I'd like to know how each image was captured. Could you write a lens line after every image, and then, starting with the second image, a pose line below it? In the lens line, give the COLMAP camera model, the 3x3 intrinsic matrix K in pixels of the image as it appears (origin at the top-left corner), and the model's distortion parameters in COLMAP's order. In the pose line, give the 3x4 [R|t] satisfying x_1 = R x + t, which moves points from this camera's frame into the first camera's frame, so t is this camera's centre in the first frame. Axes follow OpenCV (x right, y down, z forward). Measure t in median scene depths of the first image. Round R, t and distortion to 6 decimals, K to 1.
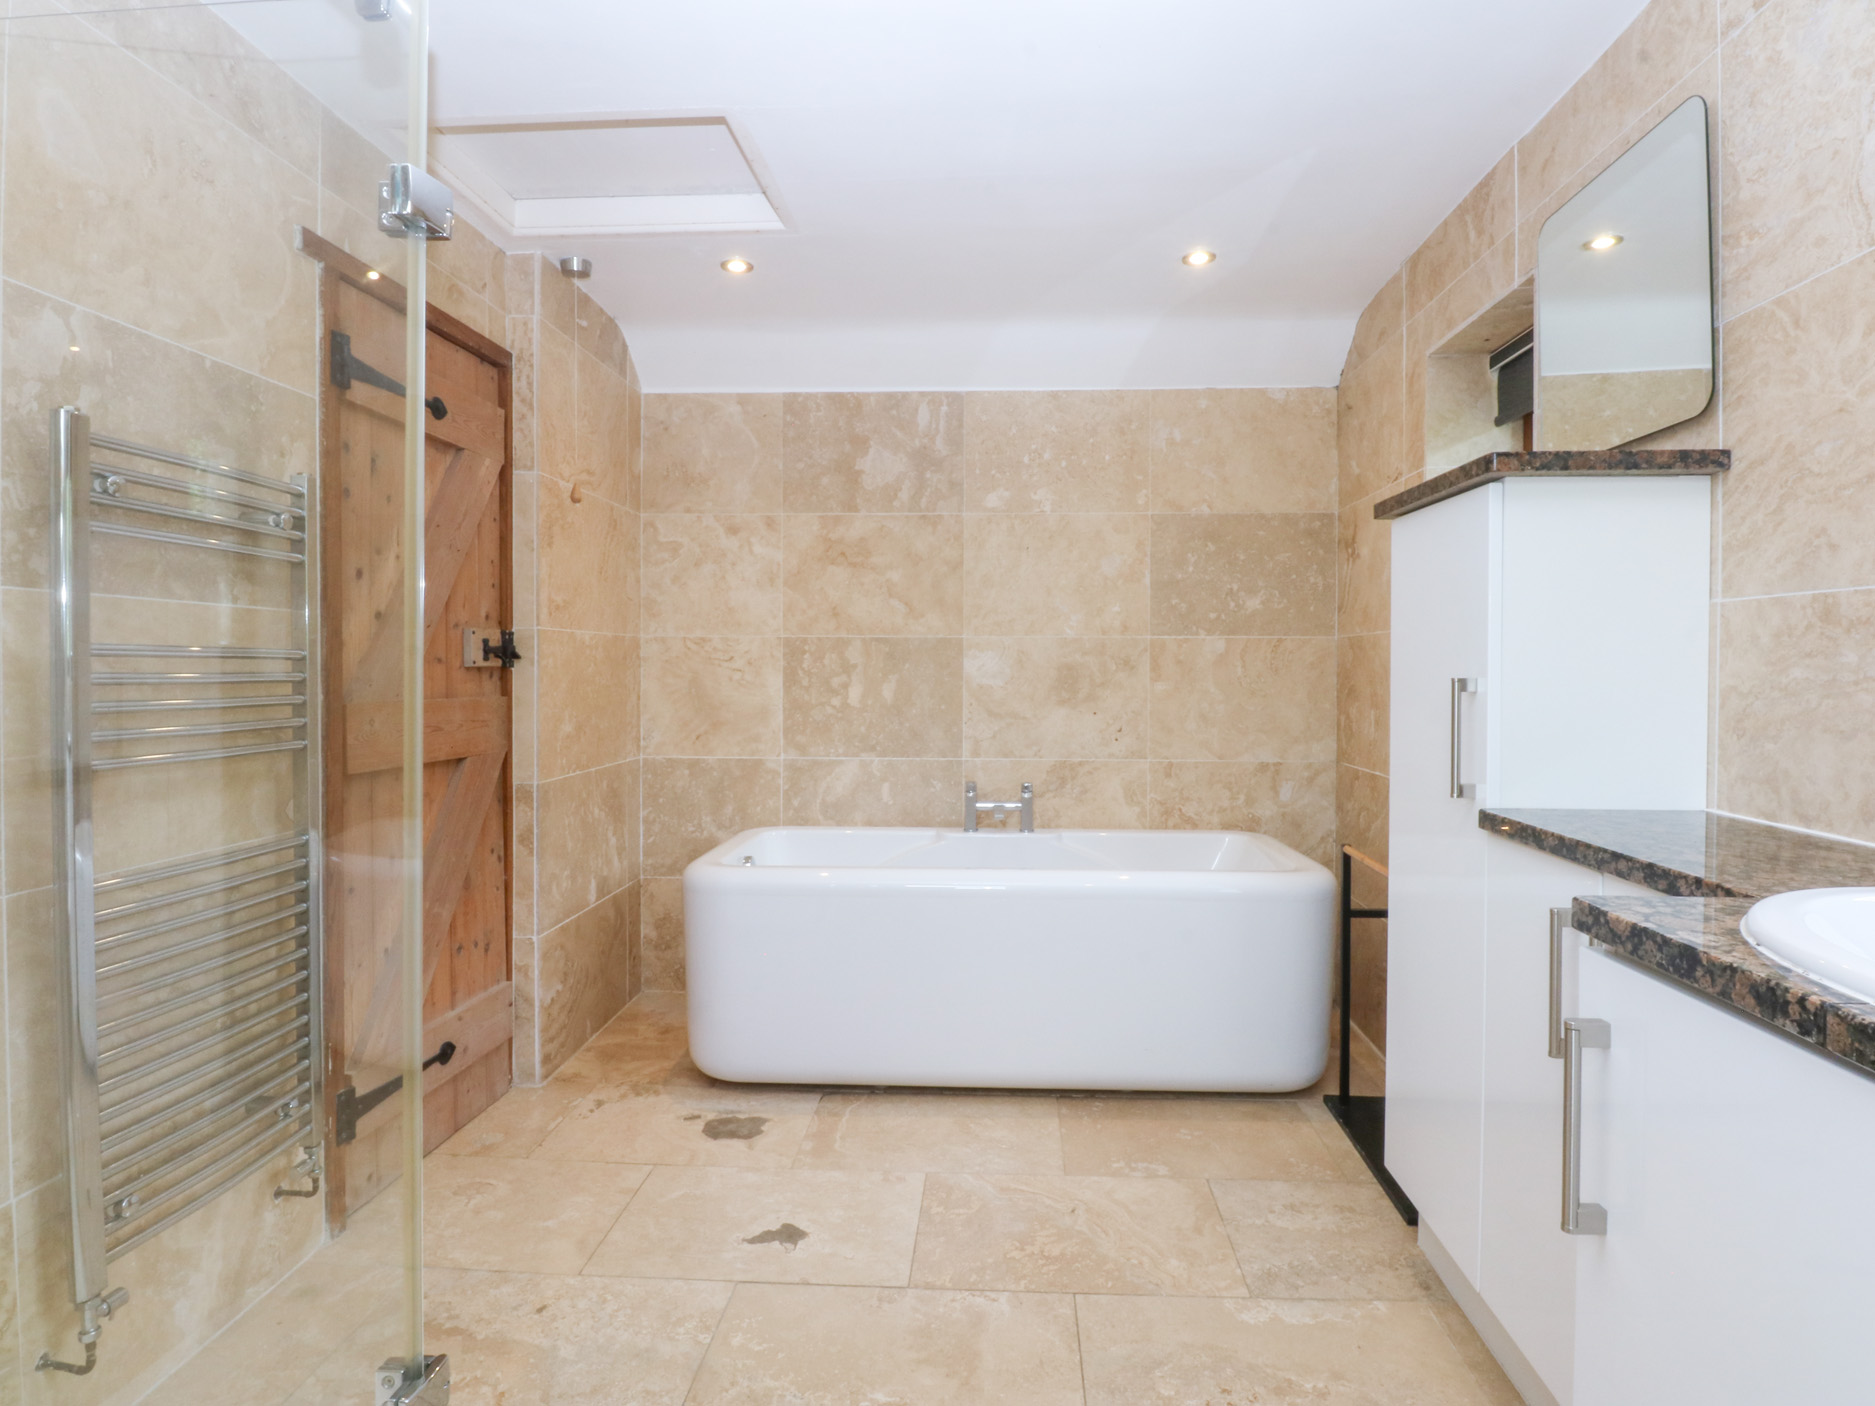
lens RADIAL K [[979.8, 0, 937.5], [0, 979.8, 703.0], [0, 0, 1]] dist [0.004145, -0.018225]
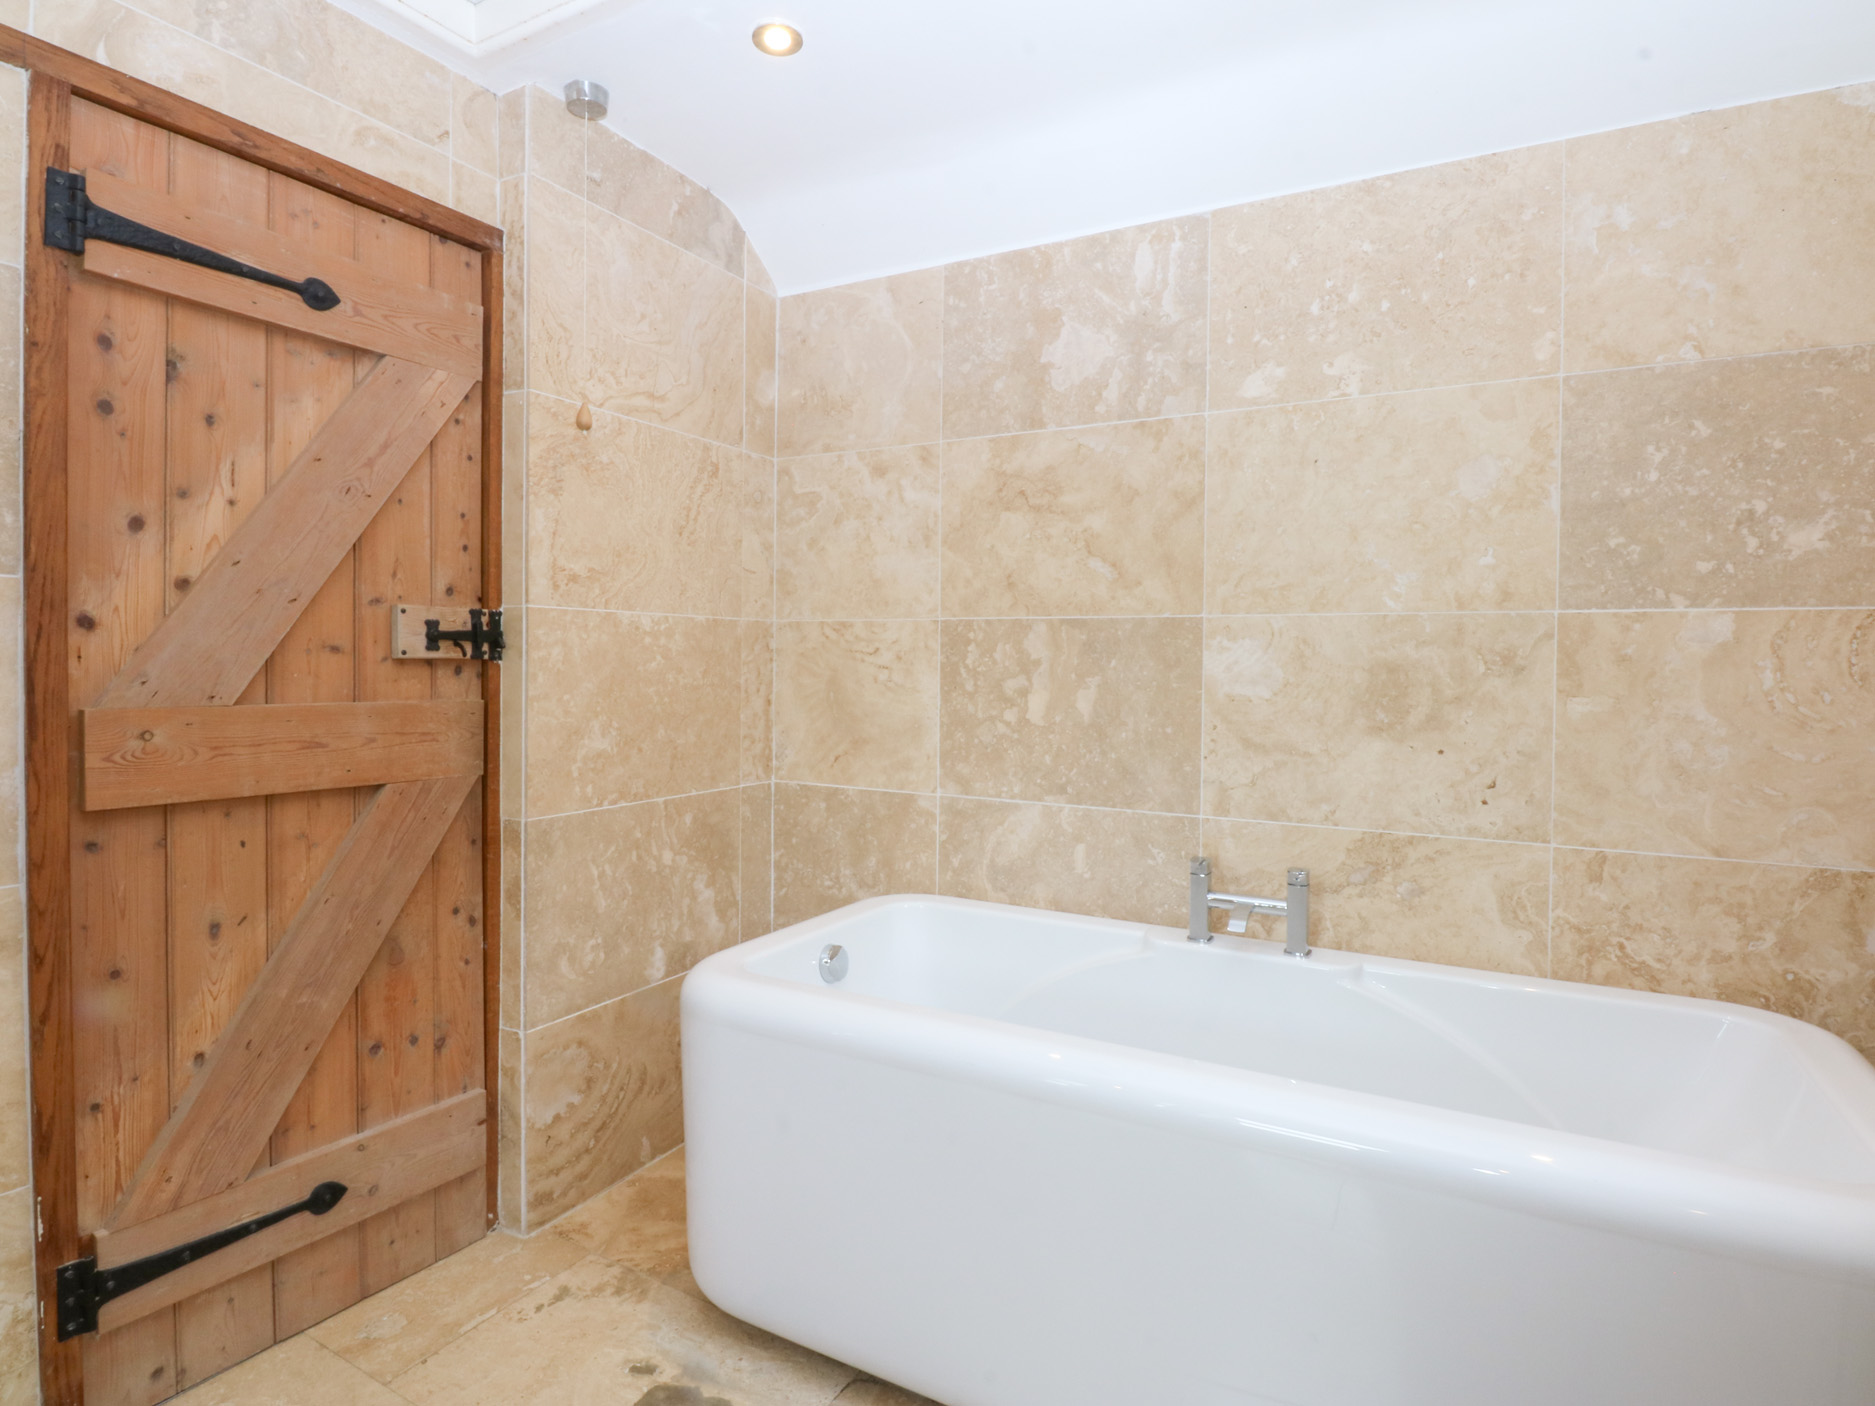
lens RADIAL K [[989.8, 0, 939.6], [0, 989.8, 690.8], [0, 0, 1]] dist [0.002413, -0.016314]
pose [[0.903103, 0.019680, -0.428973, 0.144416], [-0.024213, 0.999694, -0.005113, -0.014123], [0.428741, 0.015004, 0.903303, 0.378792]]
